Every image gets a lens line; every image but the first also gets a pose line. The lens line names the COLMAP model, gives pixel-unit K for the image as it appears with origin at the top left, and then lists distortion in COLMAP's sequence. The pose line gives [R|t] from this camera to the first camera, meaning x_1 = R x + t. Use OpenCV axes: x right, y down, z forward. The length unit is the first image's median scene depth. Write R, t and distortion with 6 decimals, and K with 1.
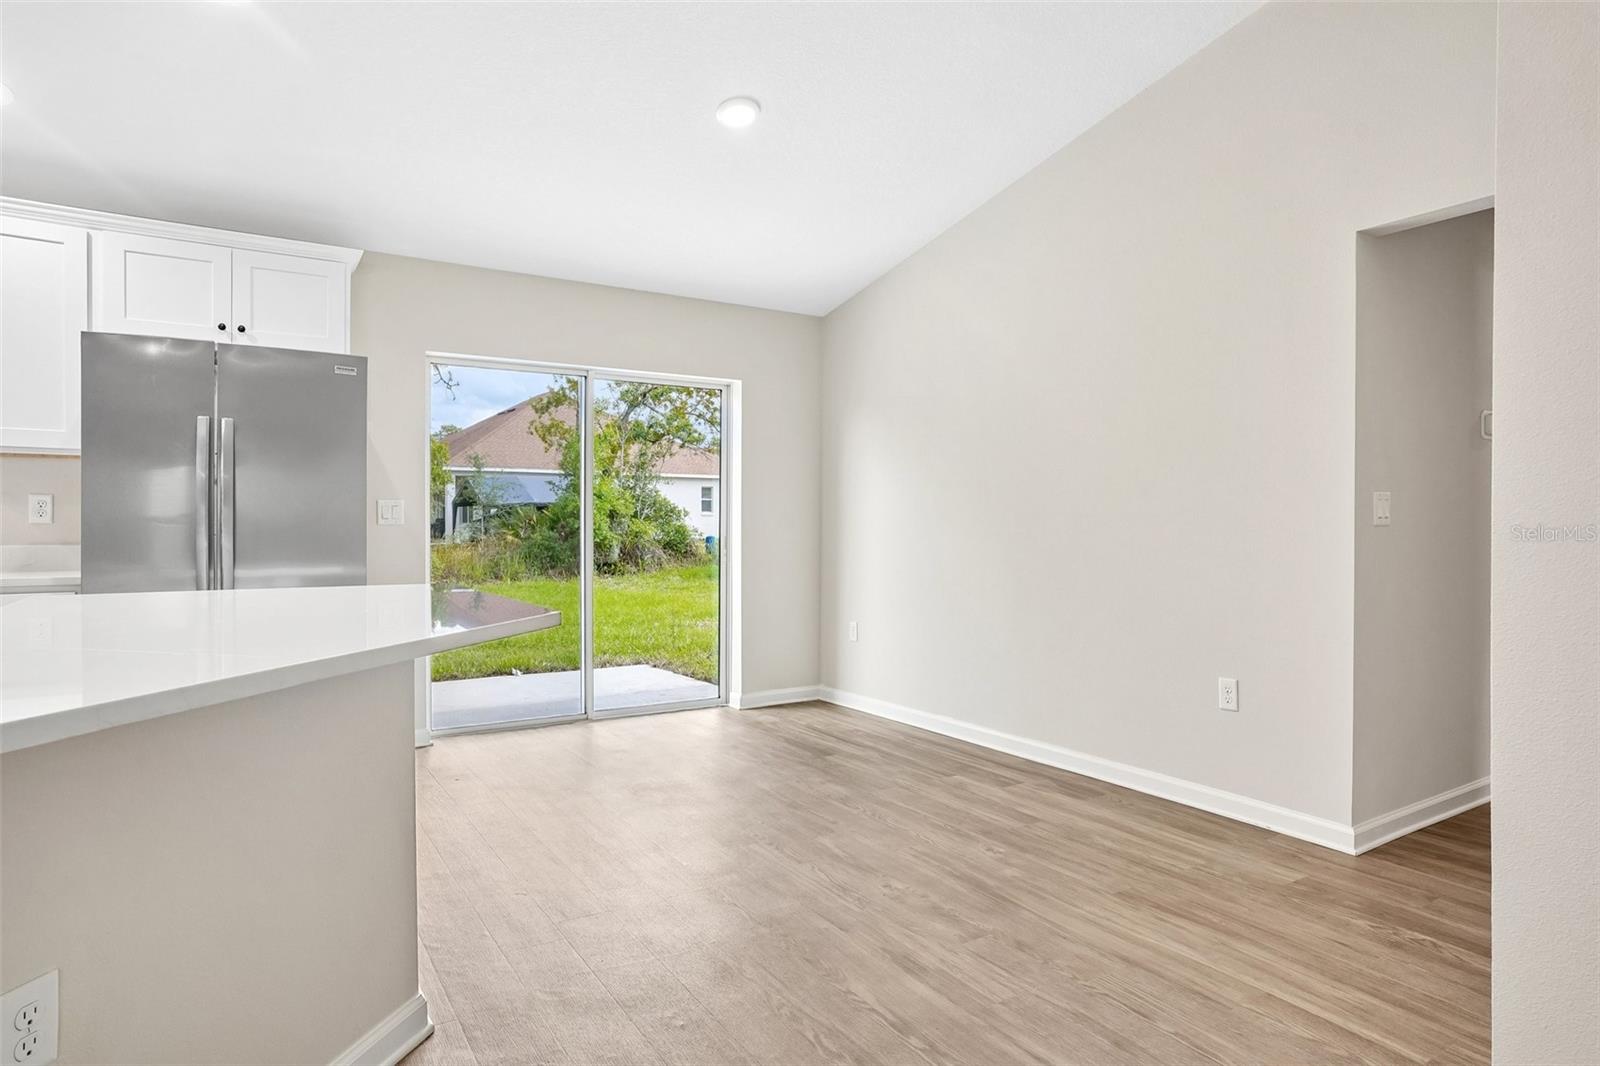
lens RADIAL K [[900.9, 0, 798.5], [0, 900.9, 522.8], [0, 0, 1]] dist [-0.017863, 0.001676]
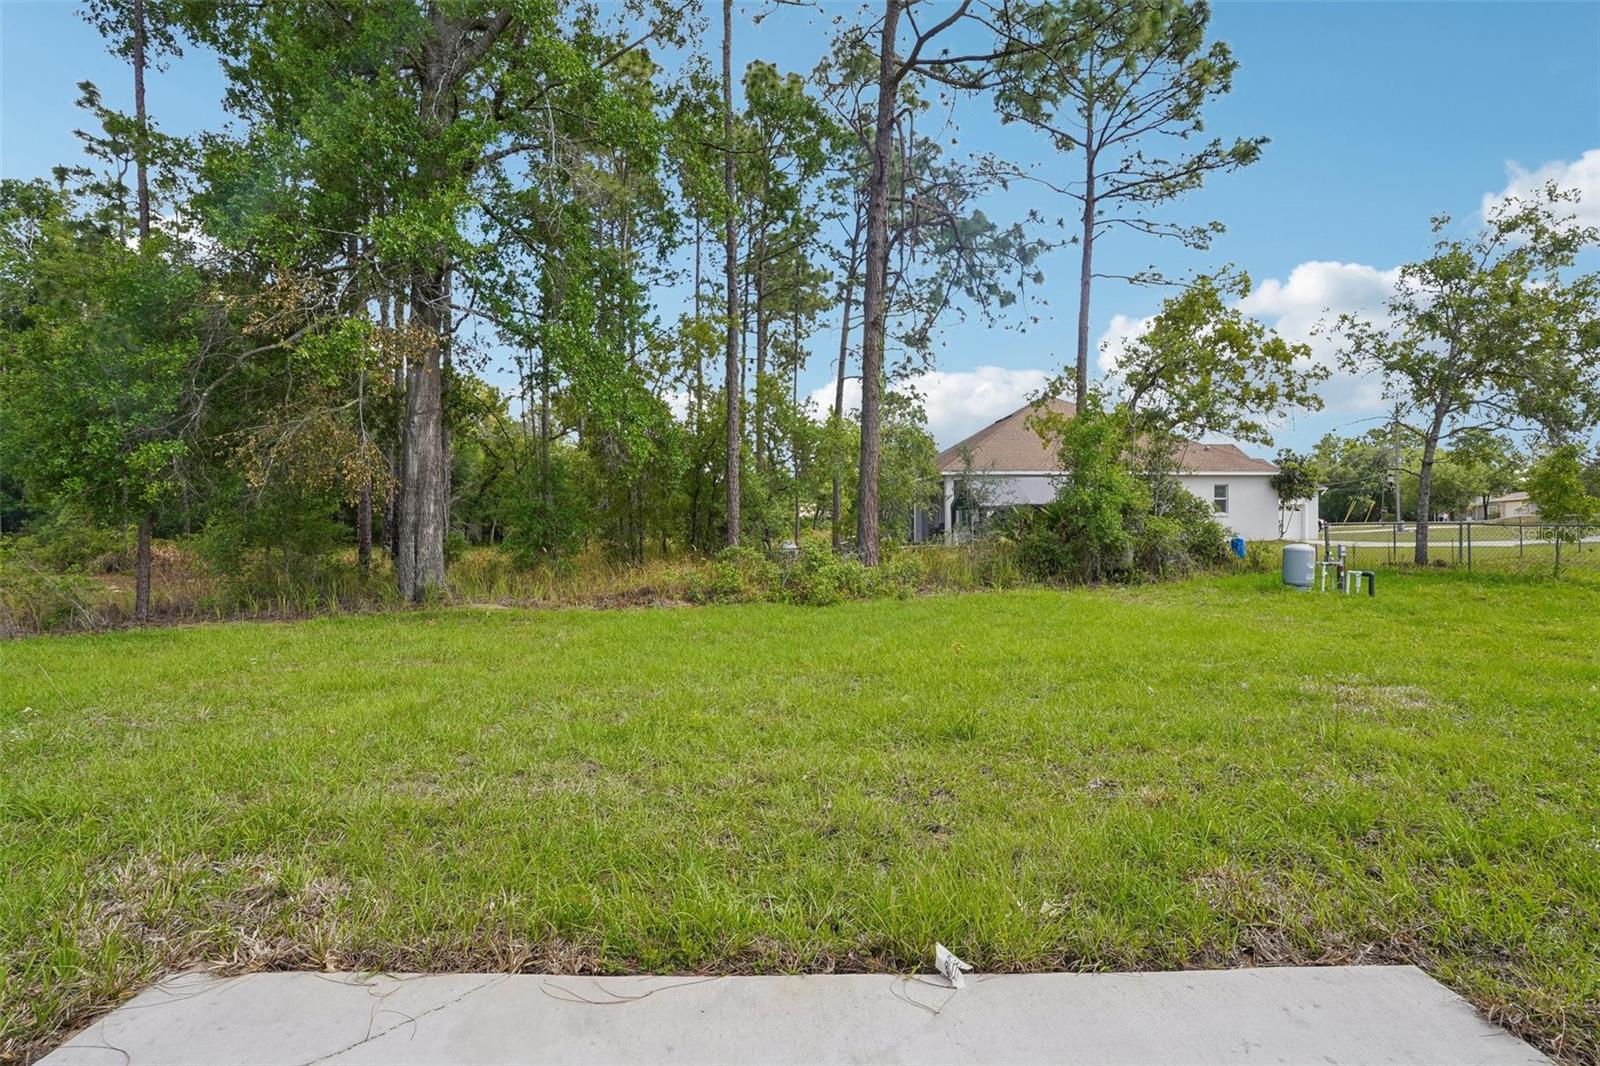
lens RADIAL K [[787.6, 0, 806.2], [0, 787.6, 547.0], [0, 0, 1]] dist [-0.081578, 0.038096]
pose [[0.843390, 0.003424, -0.537291, -0.510219], [0.007494, 0.999807, 0.018135, 0.065968], [0.537249, -0.019321, 0.843202, 1.784559]]
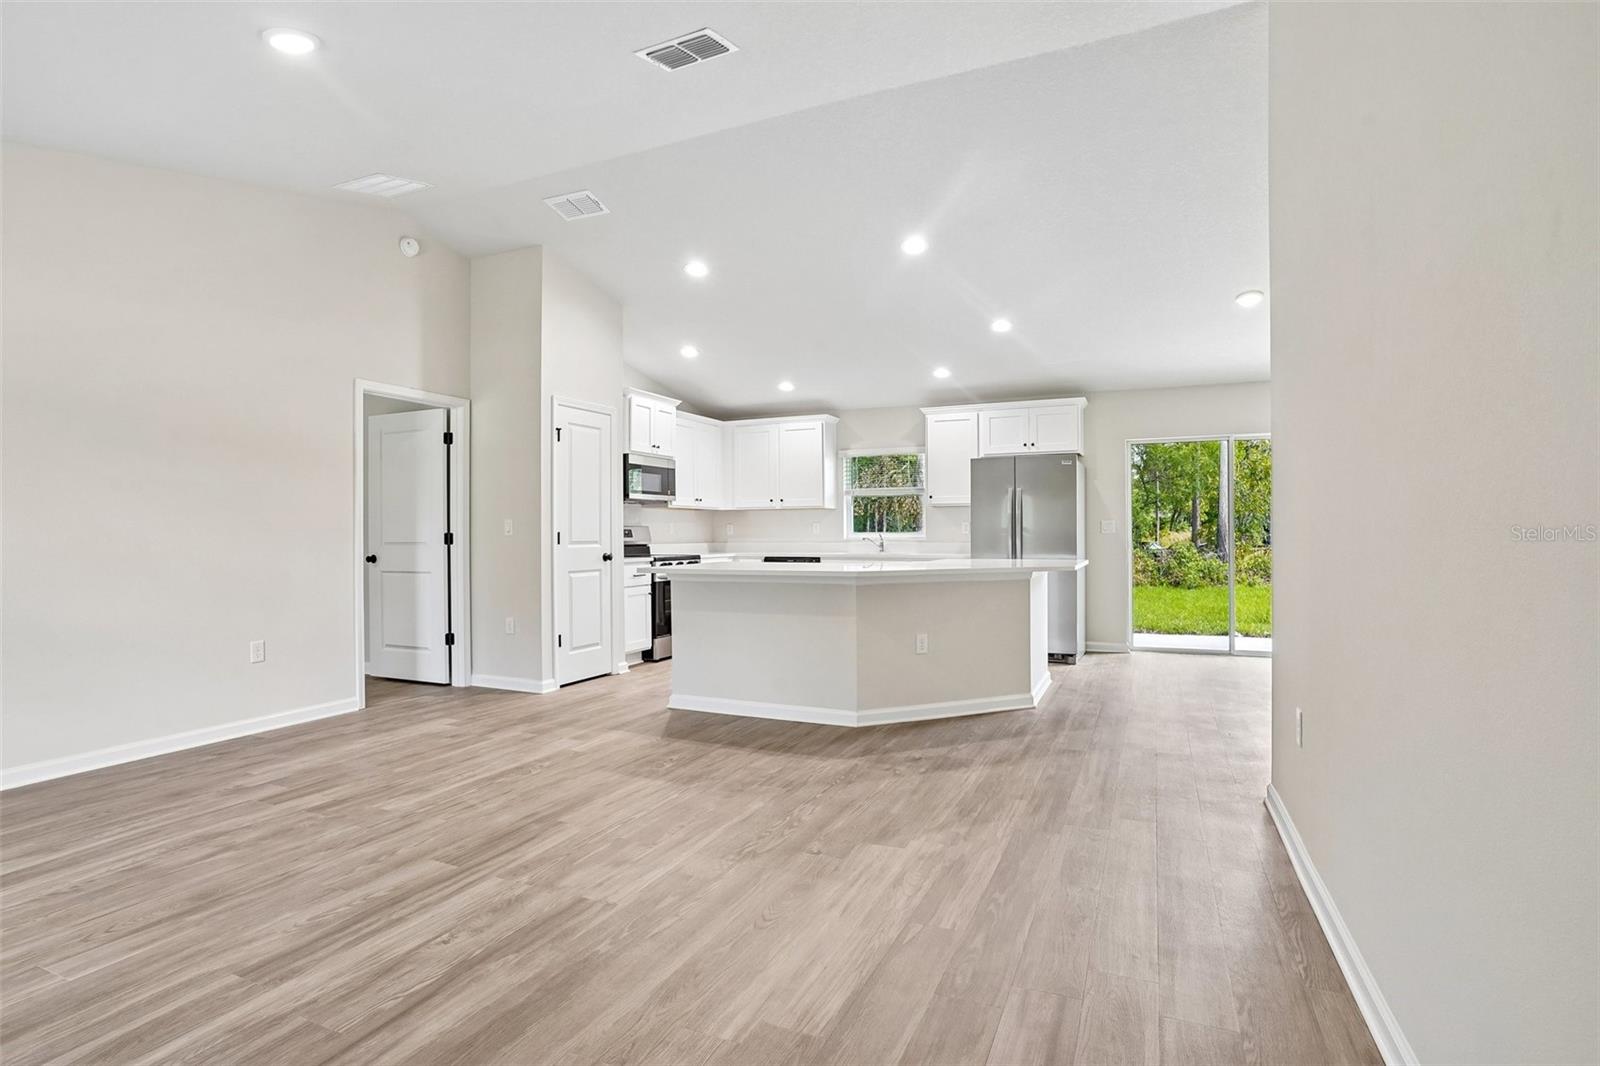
lens RADIAL K [[804.0, 0, 800.9], [0, 804.0, 529.6], [0, 0, 1]] dist [-0.069393, 0.028780]
pose [[0.553162, -0.010152, -0.833012, 0.815660], [0.009521, 0.999937, -0.005865, -0.002522], [0.833019, -0.004687, 0.553224, -0.658853]]
